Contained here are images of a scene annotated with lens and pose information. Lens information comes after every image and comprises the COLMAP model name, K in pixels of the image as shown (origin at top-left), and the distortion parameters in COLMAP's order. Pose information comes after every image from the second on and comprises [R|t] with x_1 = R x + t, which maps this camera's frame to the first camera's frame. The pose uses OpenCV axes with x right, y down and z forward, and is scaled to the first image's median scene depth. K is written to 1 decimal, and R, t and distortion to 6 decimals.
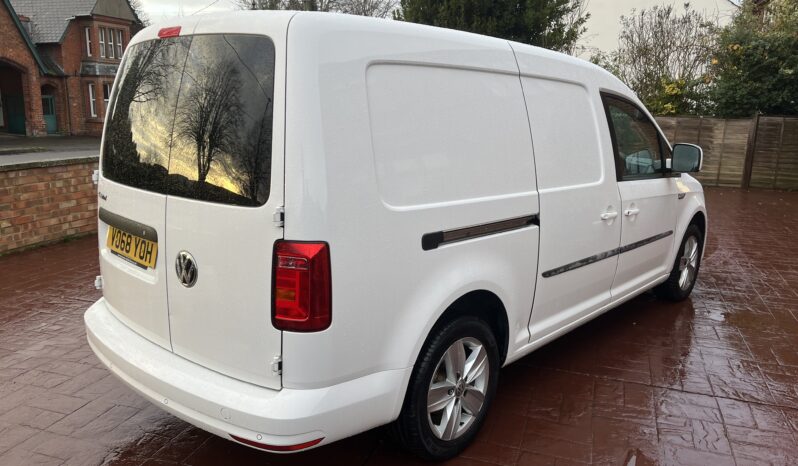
lens RADIAL K [[606.8, 0, 399.0], [0, 606.8, 233.0], [0, 0, 1]] dist [0.036564, -0.000749]
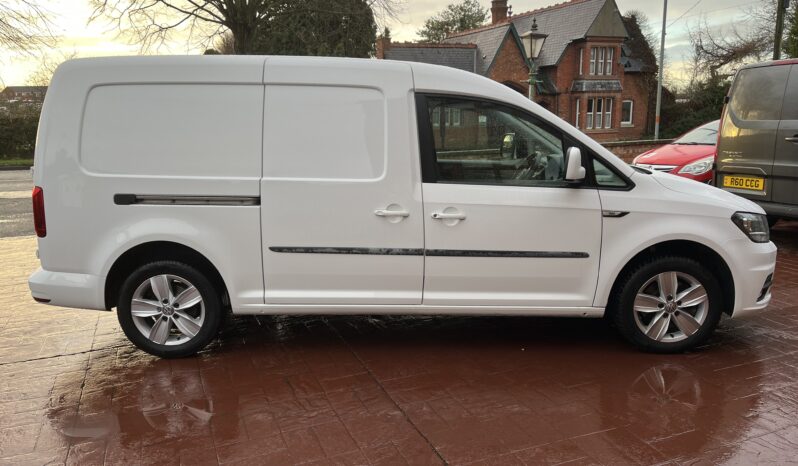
lens RADIAL K [[614.8, 0, 399.0], [0, 614.8, 233.0], [0, 0, 1]] dist [0.001629, 0.000495]
pose [[0.673786, 0.118820, -0.729311, 0.119903], [-0.134327, 0.990237, 0.037231, -0.003820], [0.726614, 0.072880, 0.683169, 0.032733]]
